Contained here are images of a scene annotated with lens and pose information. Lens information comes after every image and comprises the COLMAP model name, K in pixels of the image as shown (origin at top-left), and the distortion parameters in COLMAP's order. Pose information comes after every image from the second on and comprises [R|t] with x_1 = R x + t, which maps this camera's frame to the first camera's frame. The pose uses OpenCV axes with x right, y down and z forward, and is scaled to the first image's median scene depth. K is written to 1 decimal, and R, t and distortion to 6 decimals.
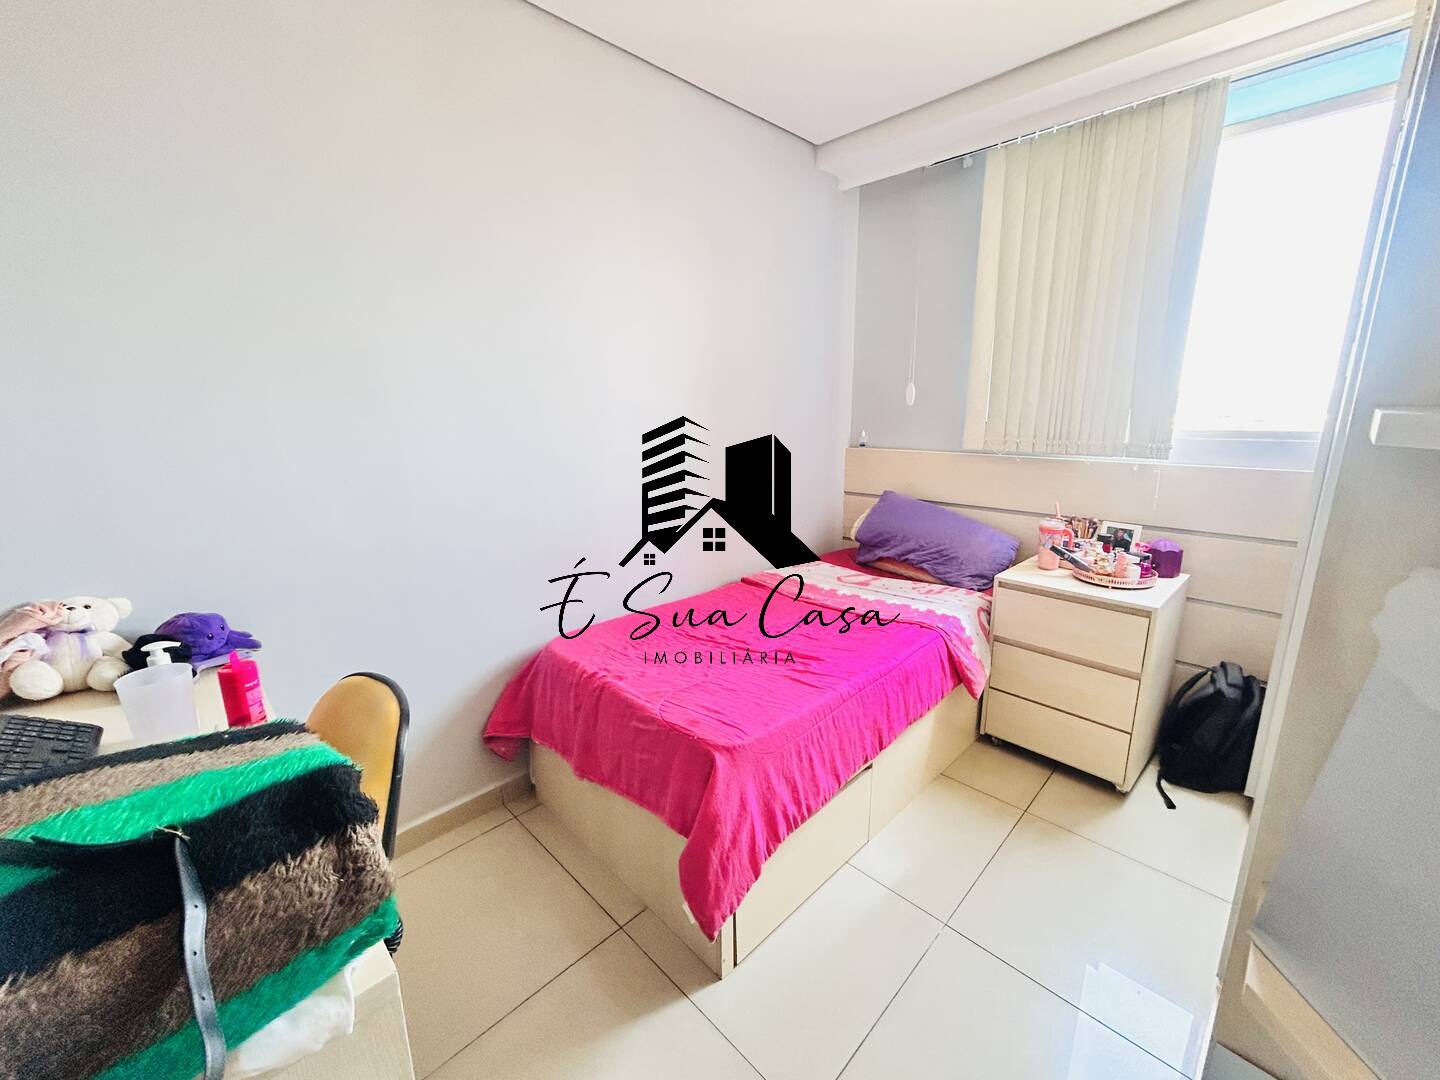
lens RADIAL K [[577.9, 0, 716.9], [0, 577.9, 537.4], [0, 0, 1]] dist [-0.000682, 0.000043]
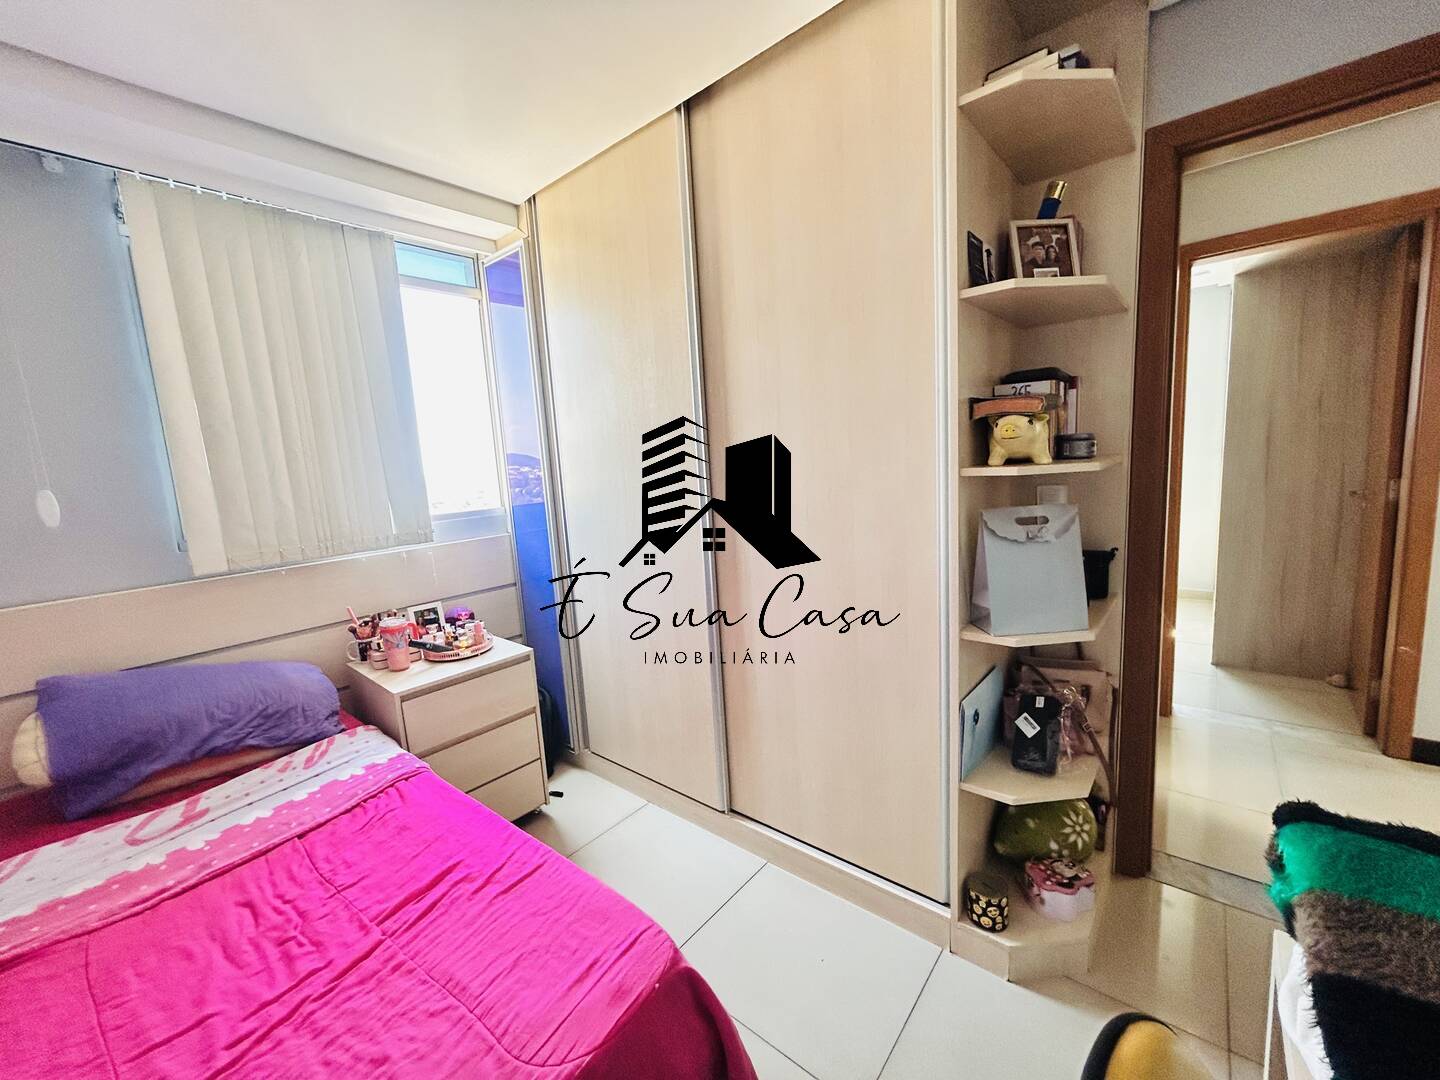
lens RADIAL K [[577.9, 0, 716.9], [0, 577.9, 537.4], [0, 0, 1]] dist [-0.000682, 0.000043]
pose [[-0.090504, -0.114965, 0.989238, -0.365646], [0.289307, 0.947443, 0.136576, -0.122864], [-0.952948, 0.298554, -0.052488, 0.467452]]
